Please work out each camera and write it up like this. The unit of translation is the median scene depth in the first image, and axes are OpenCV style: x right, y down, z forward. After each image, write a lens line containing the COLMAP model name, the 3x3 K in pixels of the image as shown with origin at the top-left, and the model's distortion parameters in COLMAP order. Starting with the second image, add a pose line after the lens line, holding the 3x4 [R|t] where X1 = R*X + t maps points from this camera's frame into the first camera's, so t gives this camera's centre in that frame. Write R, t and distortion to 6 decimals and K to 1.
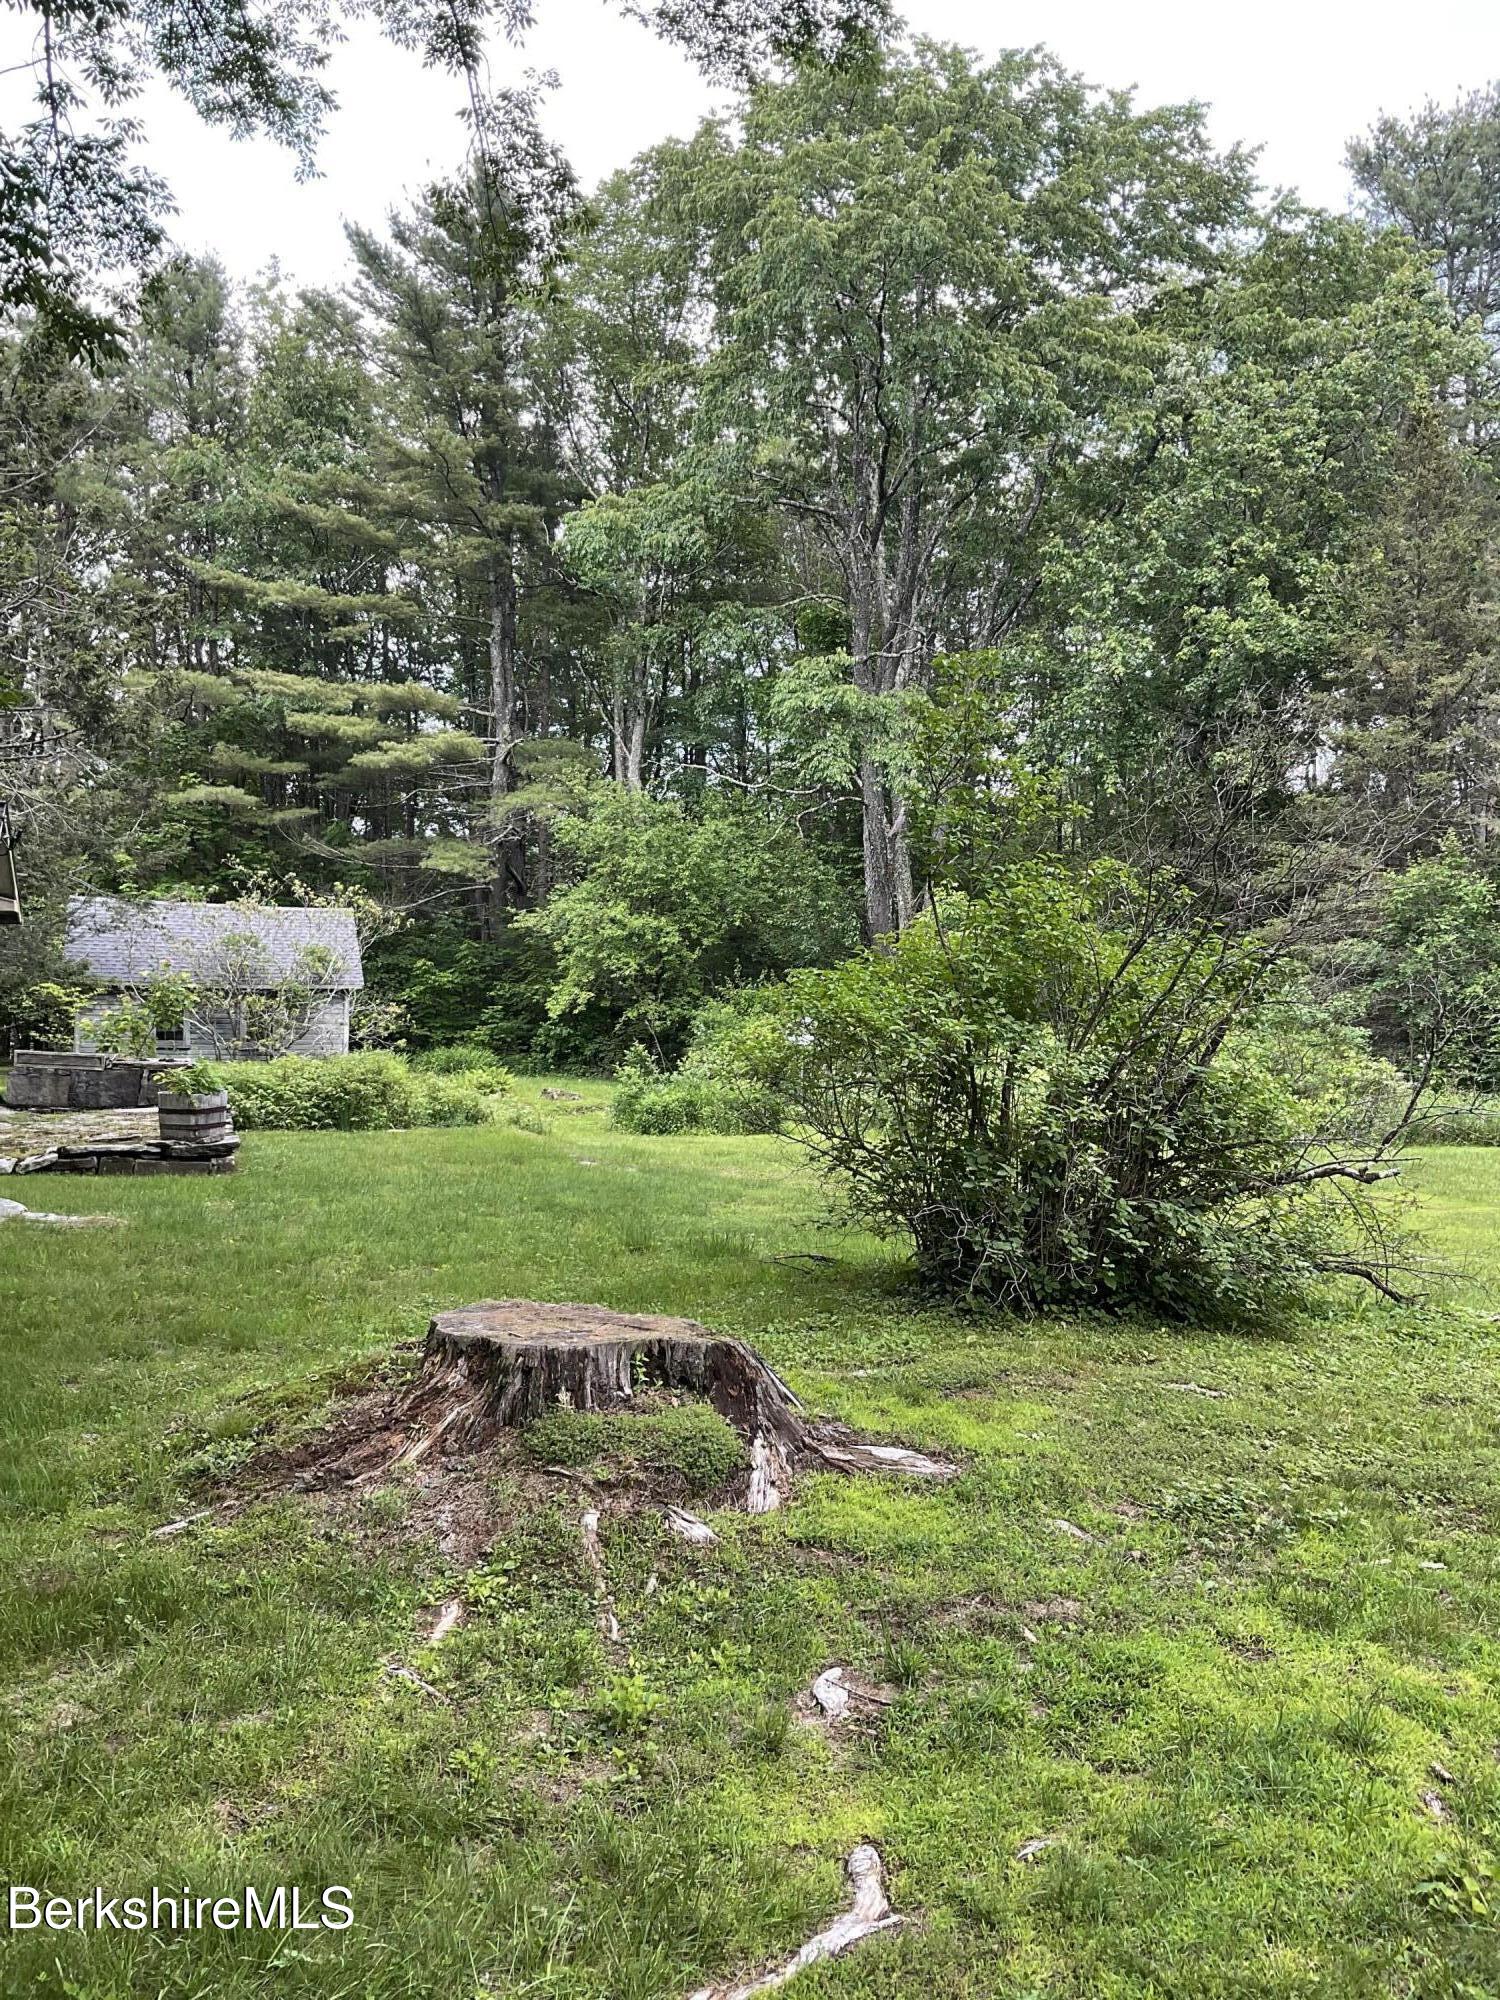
lens RADIAL K [[1696.2, 0, 738.6], [0, 1696.2, 999.3], [0, 0, 1]] dist [0.120015, -0.225649]
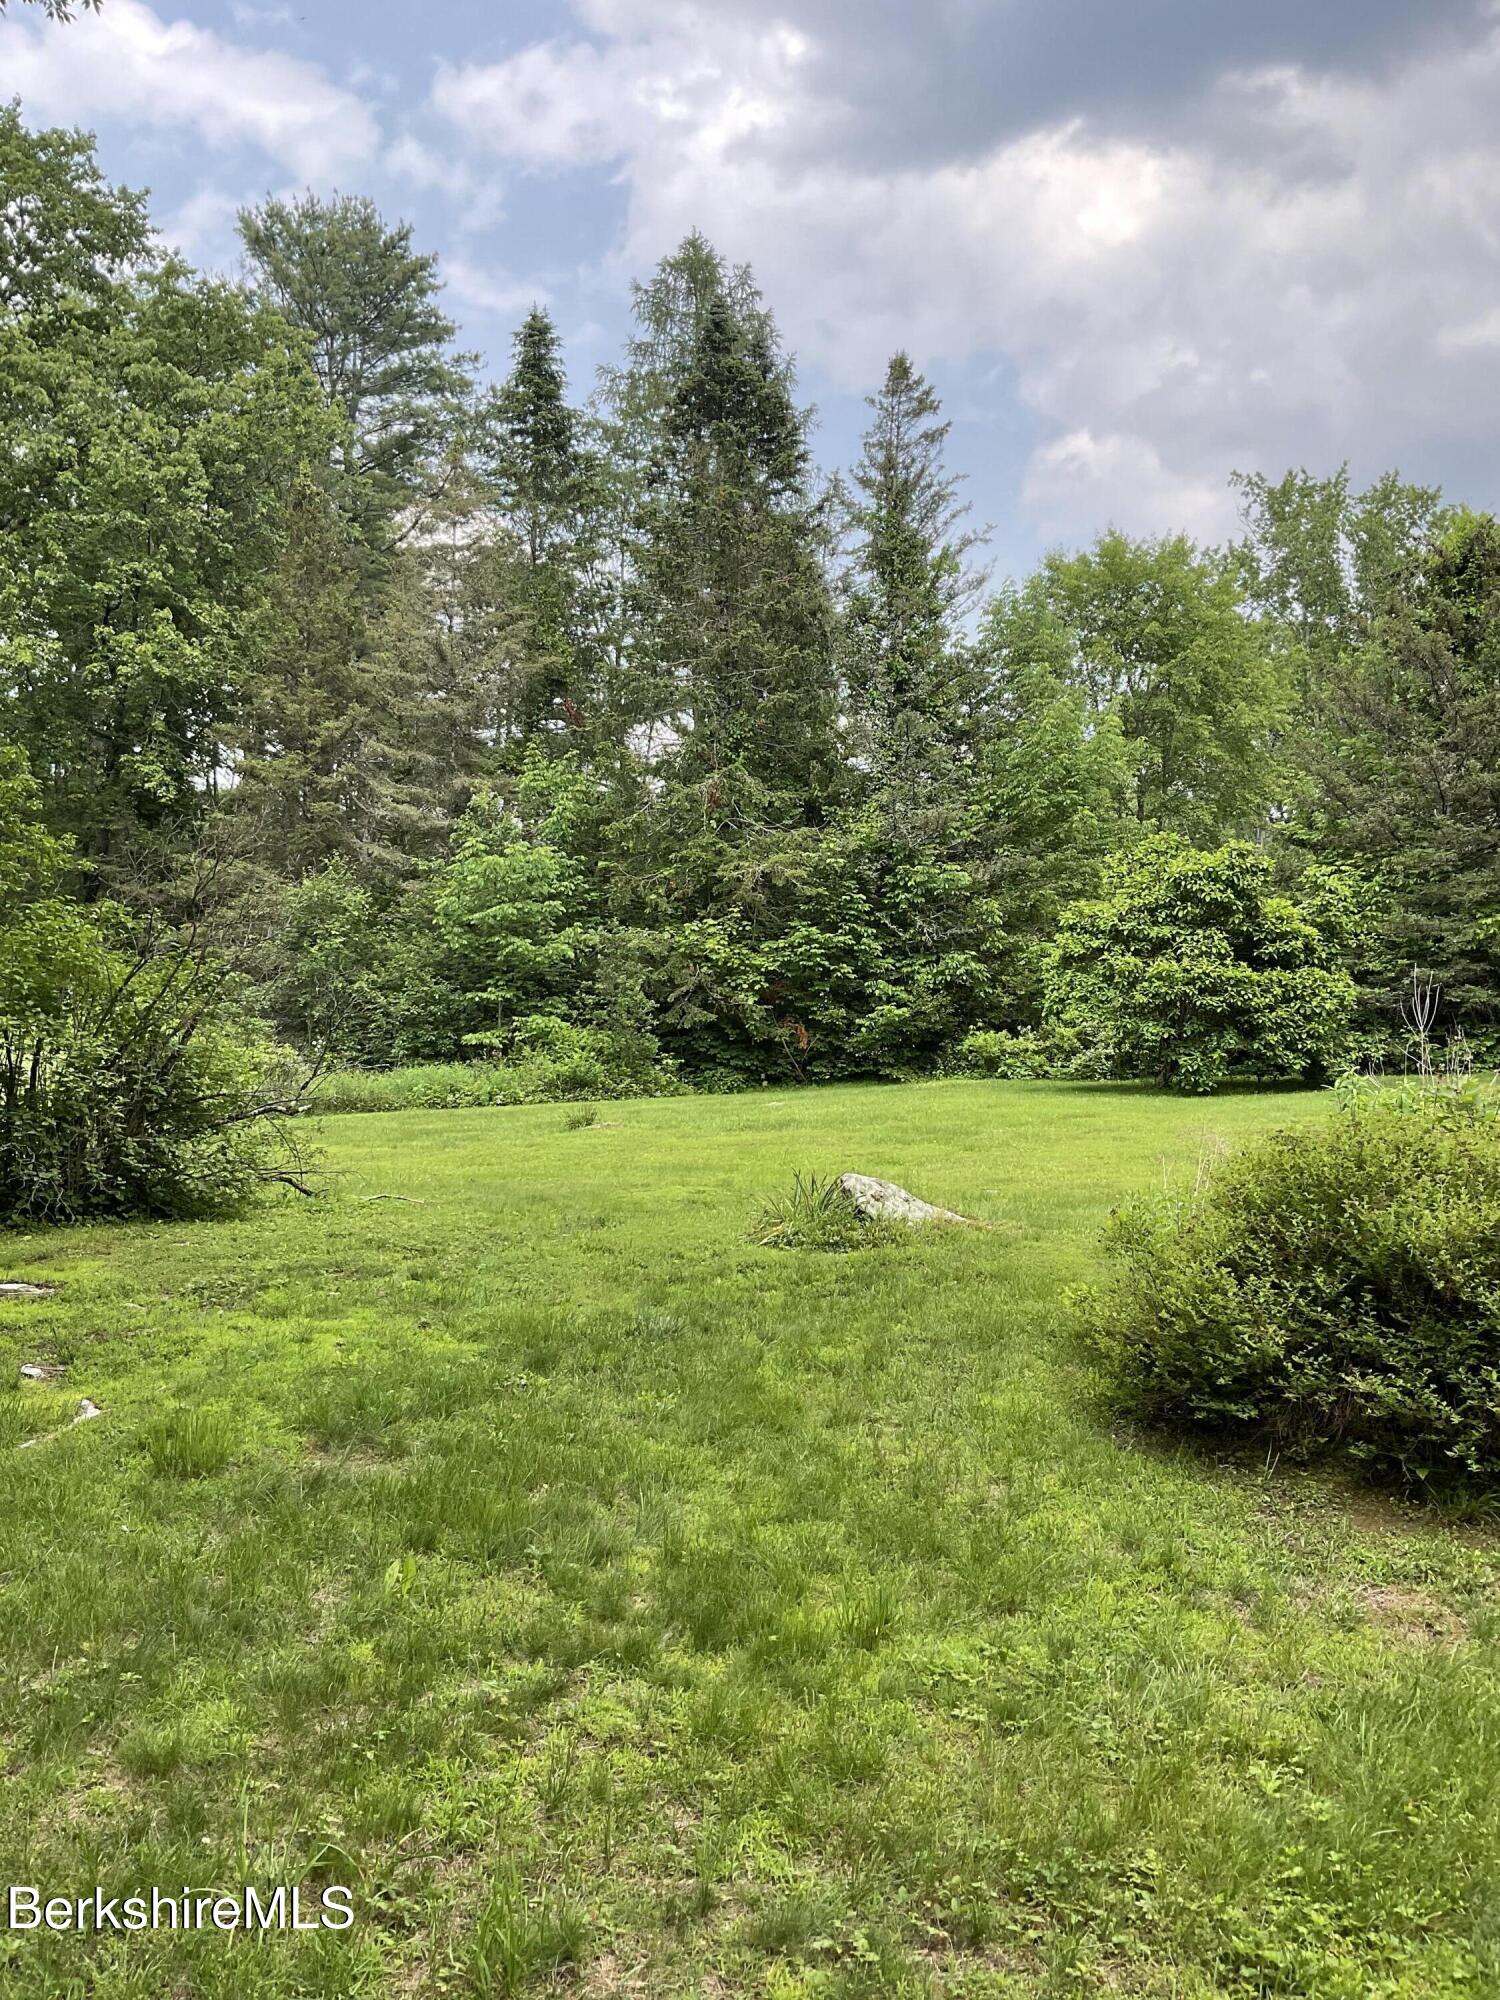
lens RADIAL K [[1696.2, 0, 738.6], [0, 1696.2, 999.3], [0, 0, 1]] dist [0.120015, -0.225649]
pose [[0.812785, -0.012405, 0.582432, -0.053017], [0.010313, 0.999923, 0.006905, -0.001492], [-0.582472, 0.000394, 0.812850, -0.128160]]
